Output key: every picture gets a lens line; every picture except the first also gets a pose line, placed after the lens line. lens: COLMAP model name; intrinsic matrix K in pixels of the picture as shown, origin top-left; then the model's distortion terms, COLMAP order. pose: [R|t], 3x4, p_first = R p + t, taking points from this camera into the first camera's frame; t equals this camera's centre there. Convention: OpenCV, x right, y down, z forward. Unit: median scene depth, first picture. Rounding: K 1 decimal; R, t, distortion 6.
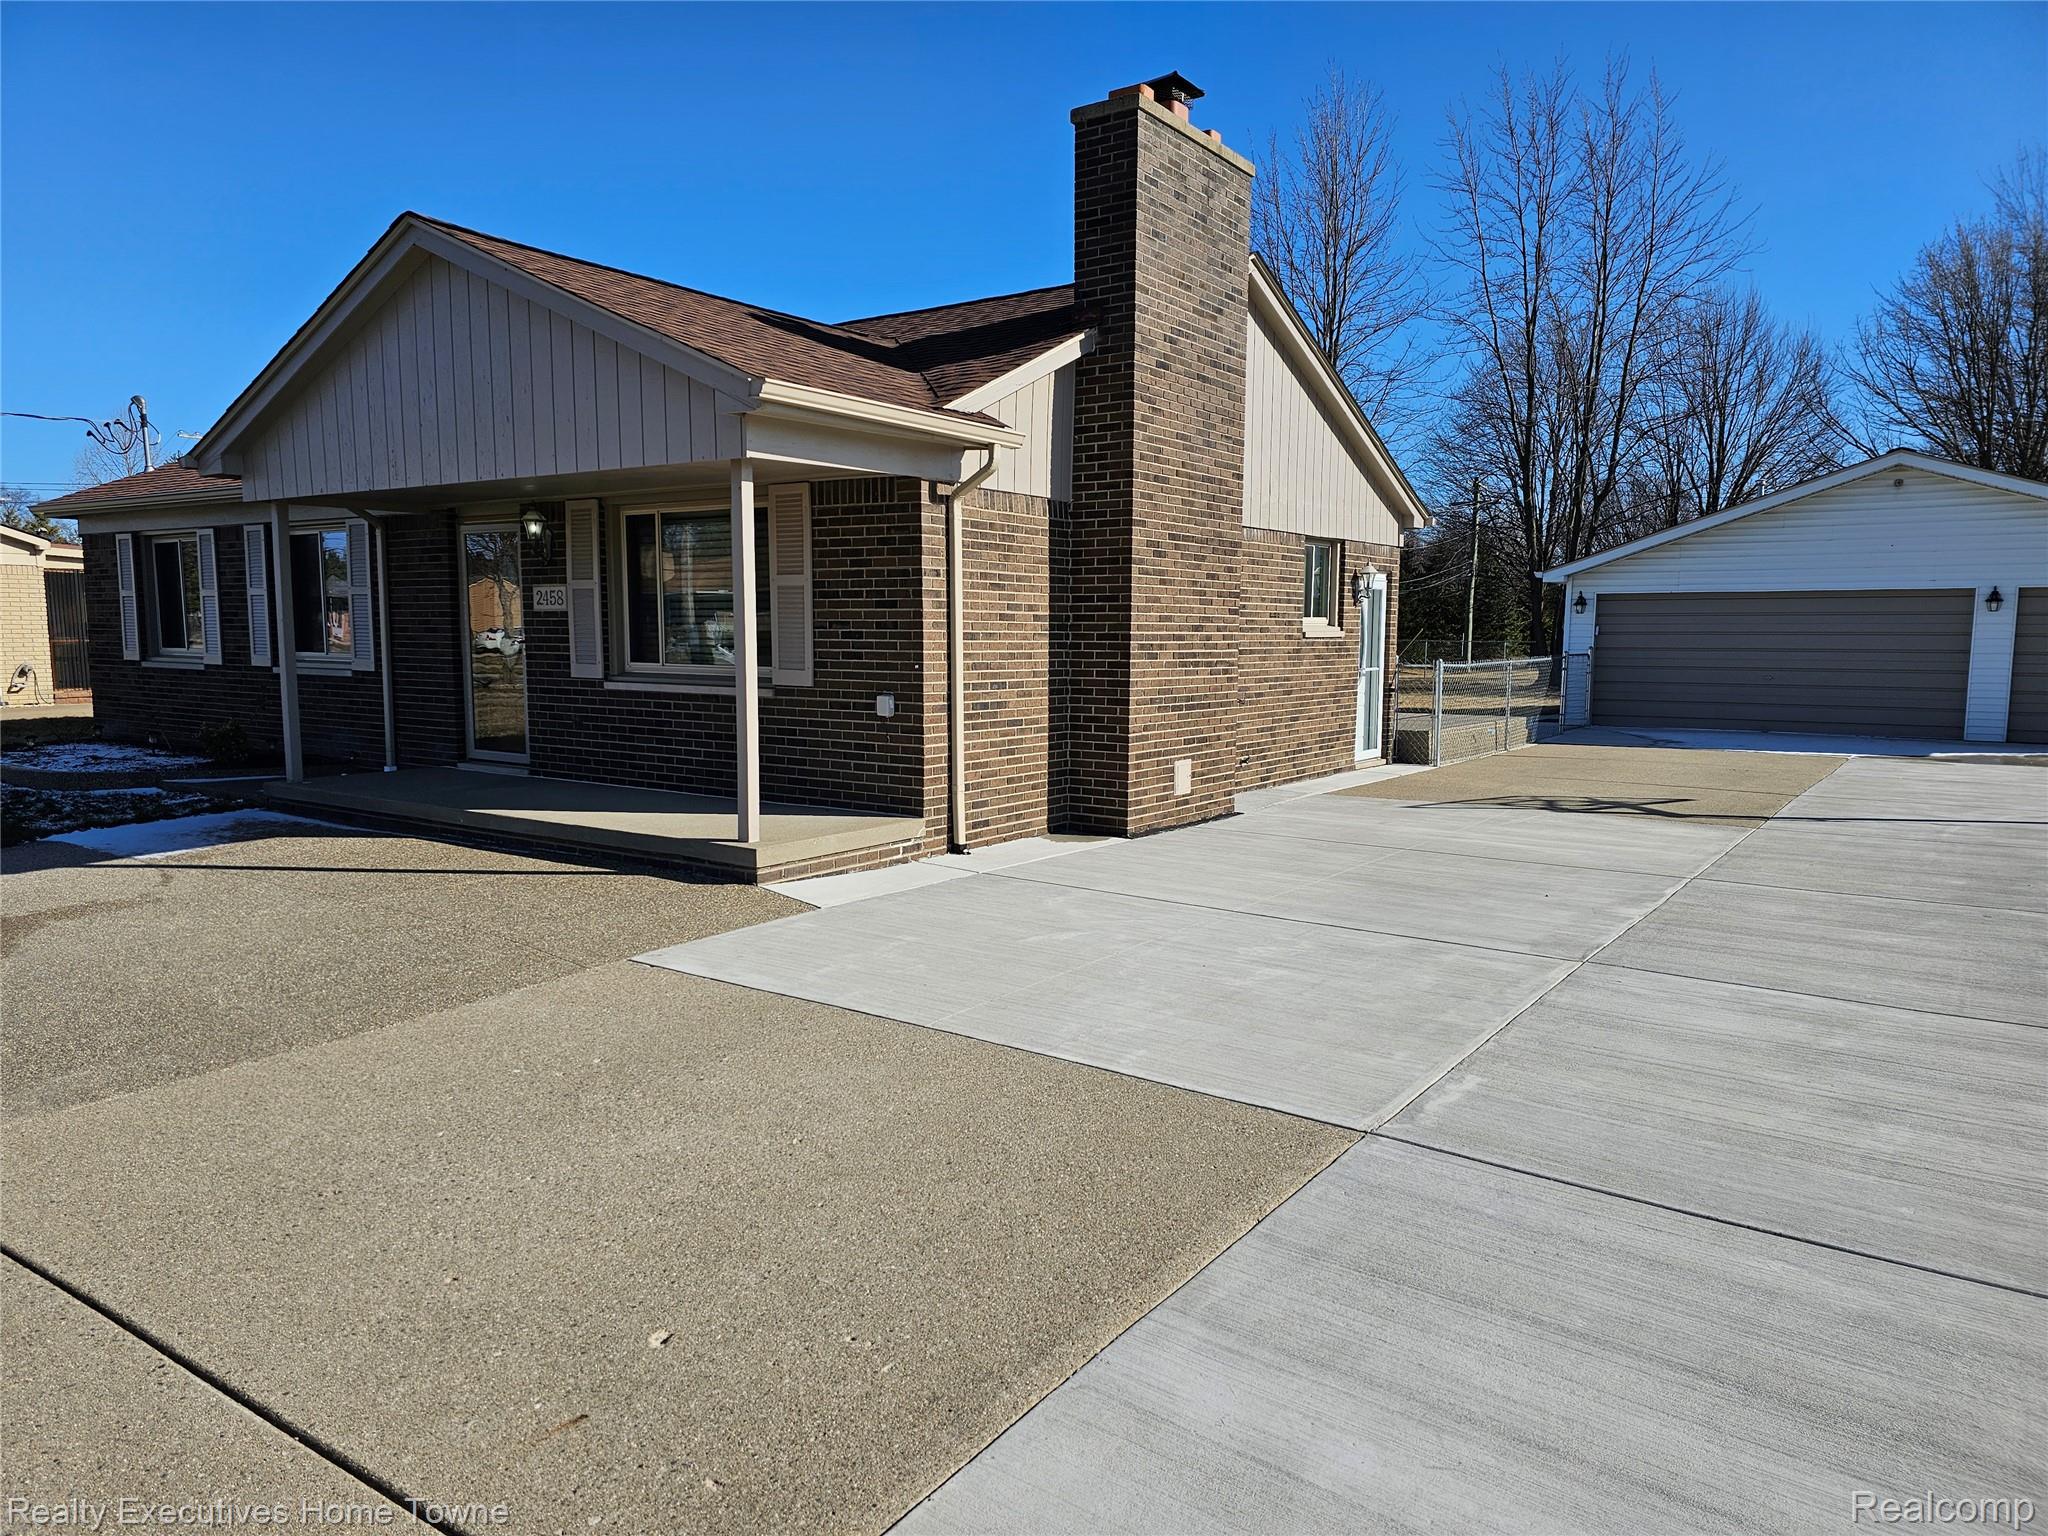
lens RADIAL K [[1364.3, 0, 1017.9], [0, 1364.3, 790.0], [0, 0, 1]] dist [0.072230, -0.065561]
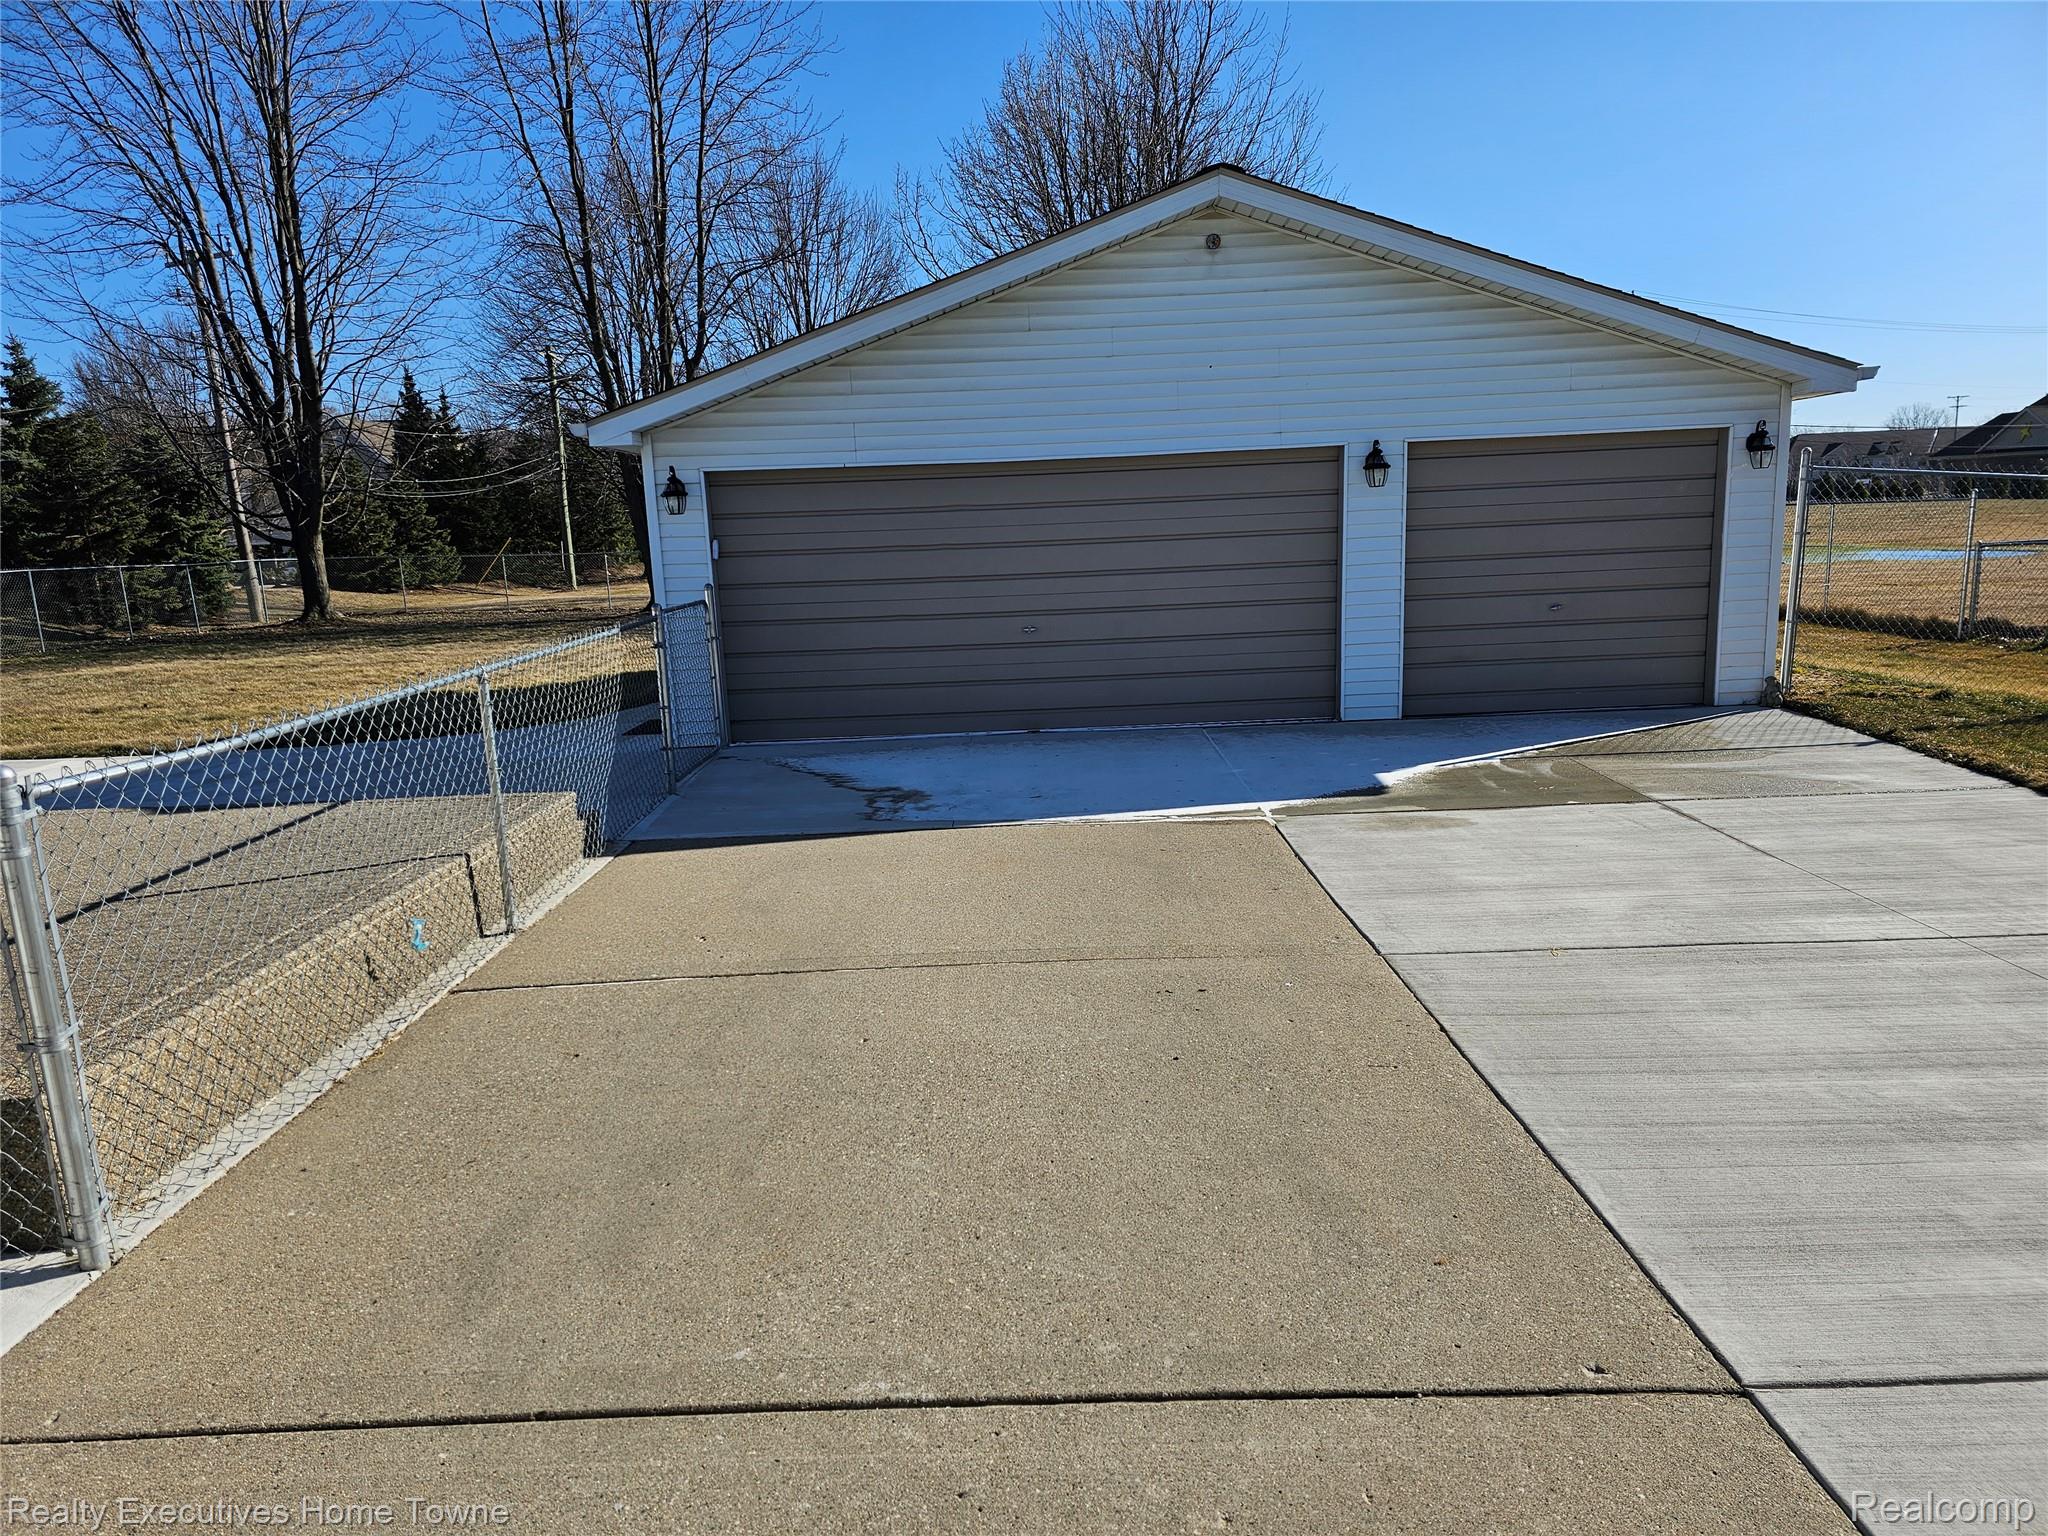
lens RADIAL K [[1381.5, 0, 1033.3], [0, 1381.5, 799.2], [0, 0, 1]] dist [0.069482, -0.065022]
pose [[0.814582, -0.152060, 0.559762, 0.225178], [0.110985, 0.988056, 0.106899, -0.068958], [-0.569332, -0.024953, 0.821729, 0.536153]]
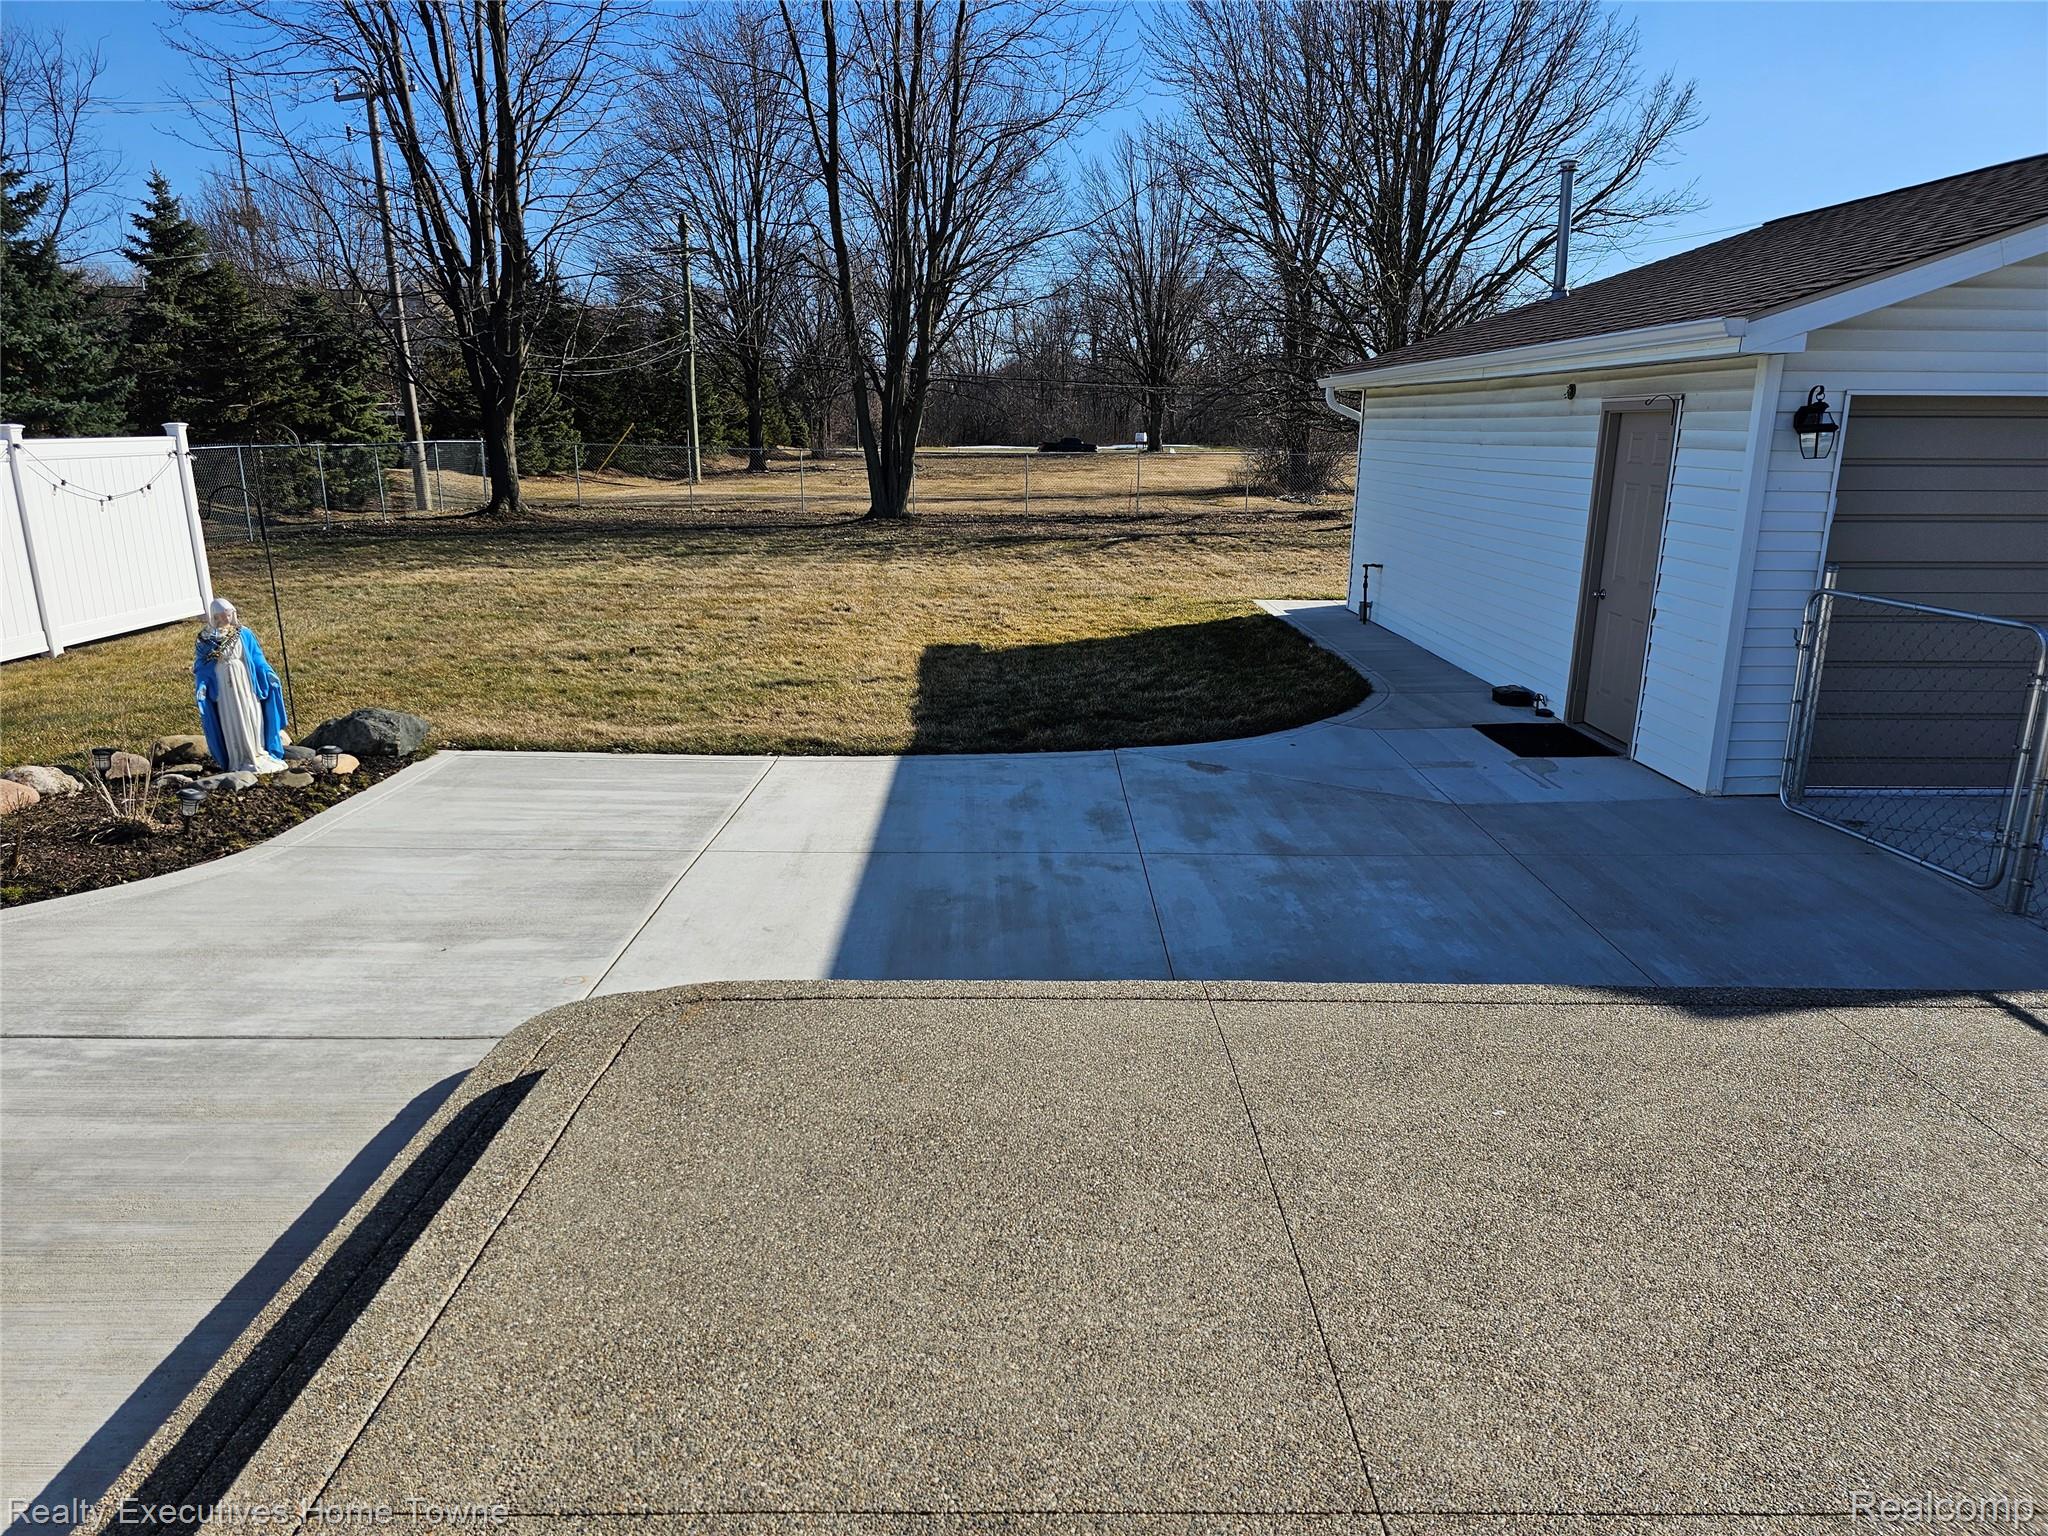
lens RADIAL K [[1381.5, 0, 1033.3], [0, 1381.5, 799.2], [0, 0, 1]] dist [0.069482, -0.065022]
pose [[0.817390, -0.151848, 0.555712, 0.073758], [0.065052, 0.982795, 0.172865, -0.117260], [-0.572400, -0.105148, 0.813205, 0.824923]]
